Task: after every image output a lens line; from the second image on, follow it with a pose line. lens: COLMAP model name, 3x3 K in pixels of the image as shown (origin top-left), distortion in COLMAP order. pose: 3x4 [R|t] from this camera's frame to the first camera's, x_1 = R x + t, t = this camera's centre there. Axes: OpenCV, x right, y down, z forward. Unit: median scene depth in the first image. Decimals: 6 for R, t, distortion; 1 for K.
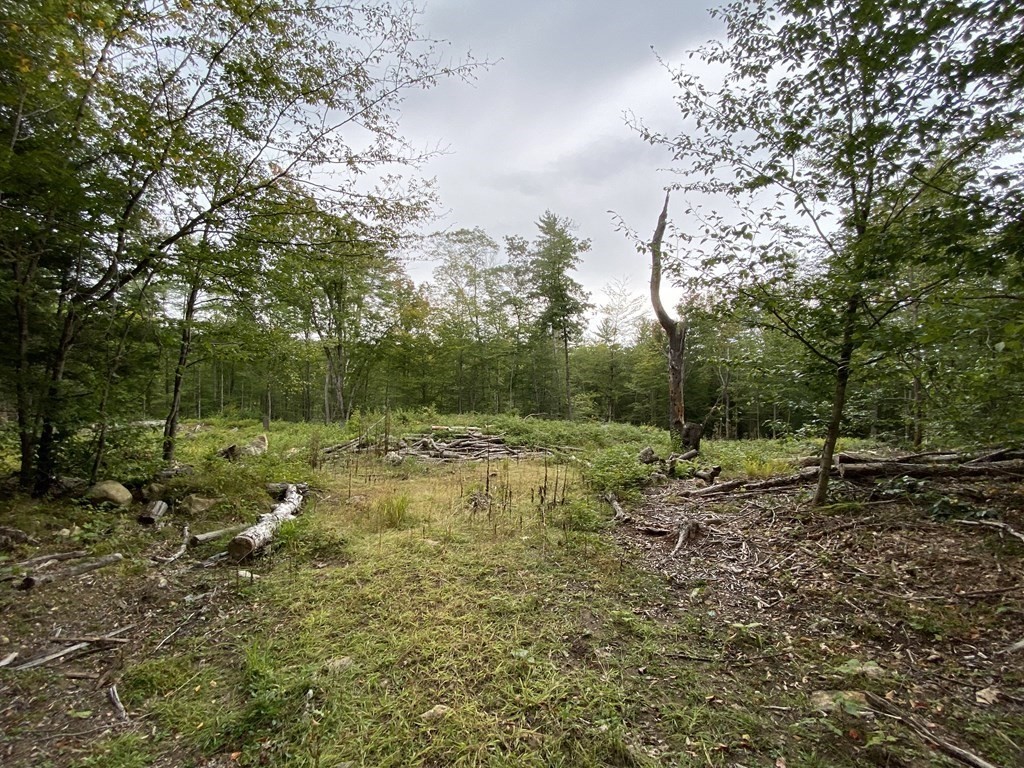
lens RADIAL K [[426.7, 0, 512.0], [0, 426.7, 384.0], [0, 0, 1]] dist [0.017825, -0.016605]
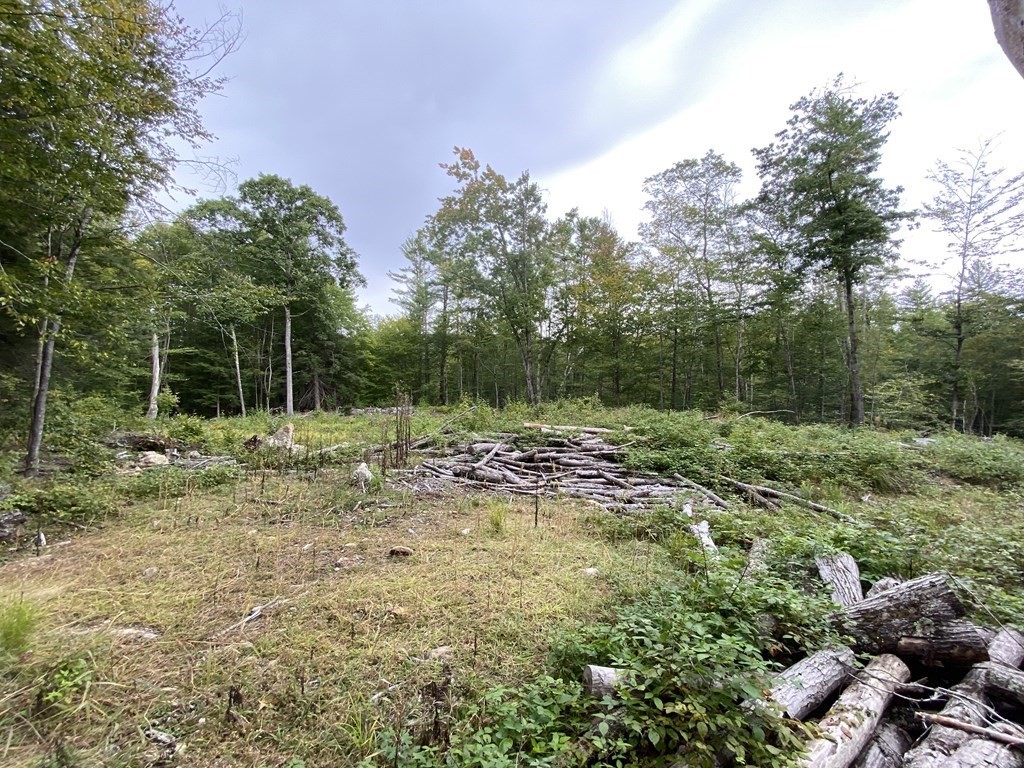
lens RADIAL K [[426.7, 0, 512.0], [0, 426.7, 384.0], [0, 0, 1]] dist [0.017825, -0.016605]
pose [[0.798695, -0.015130, -0.601546, 0.097882], [0.025805, 0.999625, 0.009120, 0.012455], [0.601183, -0.022807, 0.798786, 0.236354]]
